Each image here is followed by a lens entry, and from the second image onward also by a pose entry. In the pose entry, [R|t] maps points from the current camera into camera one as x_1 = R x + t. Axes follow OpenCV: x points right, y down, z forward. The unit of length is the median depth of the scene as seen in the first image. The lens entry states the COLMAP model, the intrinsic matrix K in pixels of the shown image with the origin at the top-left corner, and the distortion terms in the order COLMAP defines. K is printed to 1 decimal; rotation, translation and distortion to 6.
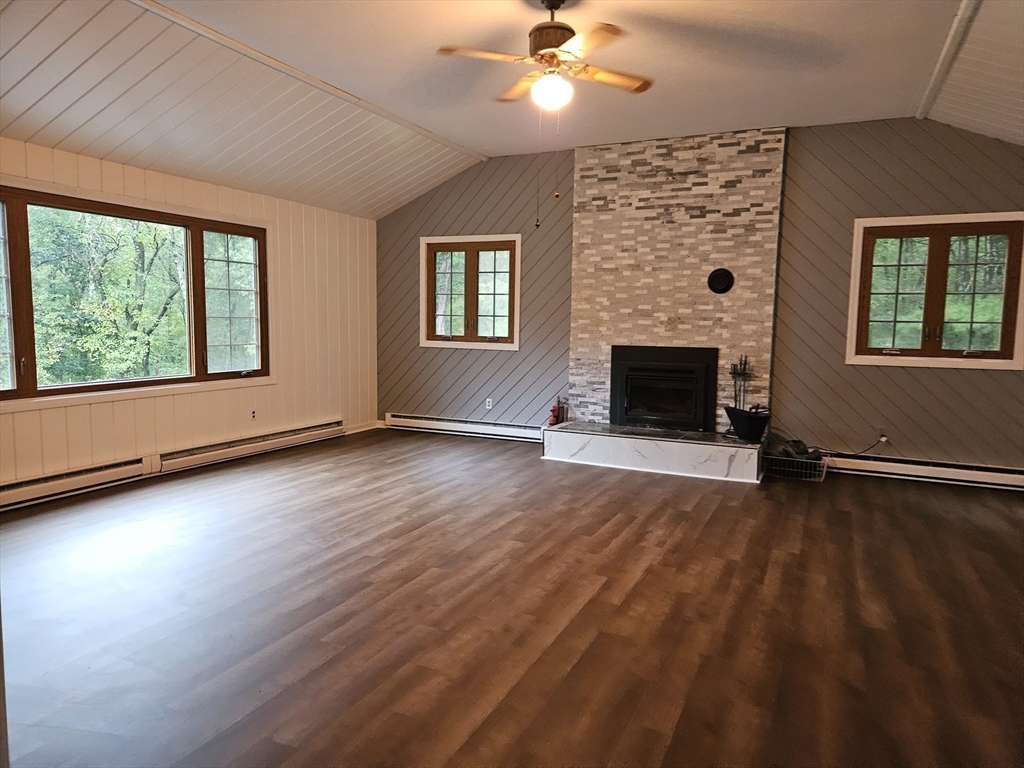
lens RADIAL K [[695.9, 0, 515.2], [0, 695.9, 366.2], [0, 0, 1]] dist [0.090709, -0.078813]
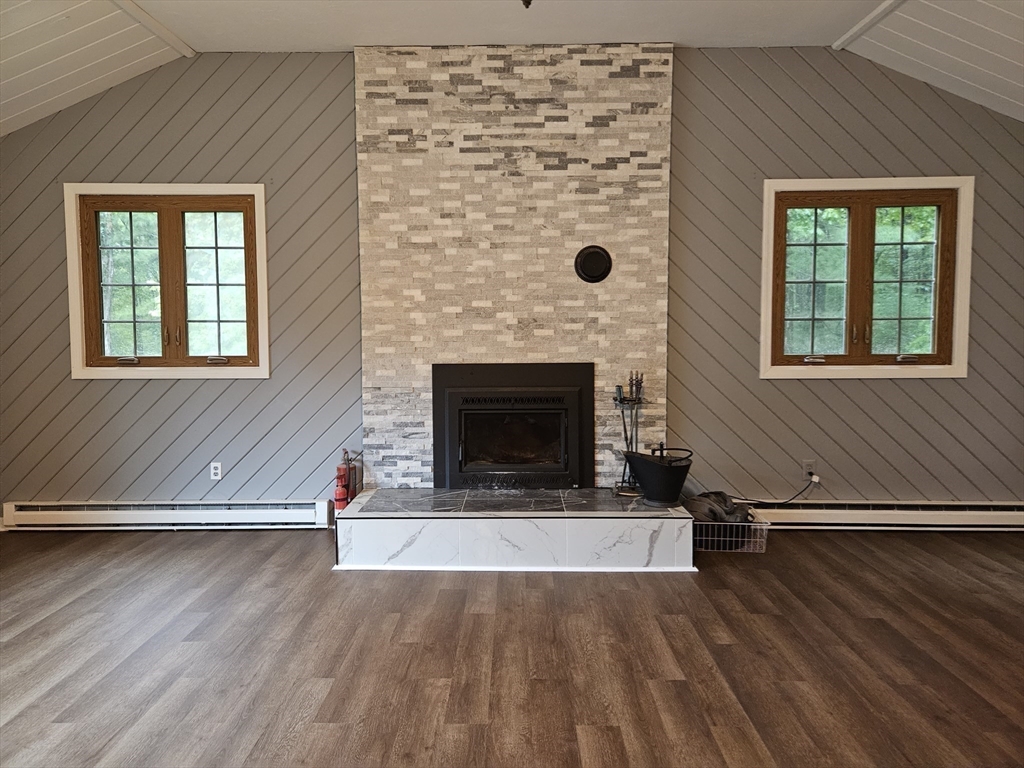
lens RADIAL K [[695.9, 0, 515.2], [0, 695.9, 366.2], [0, 0, 1]] dist [0.090709, -0.078813]
pose [[0.913577, -0.039805, 0.404713, -0.050733], [0.046850, 0.998874, -0.007514, -0.020180], [-0.403958, 0.025825, 0.914413, 0.395721]]
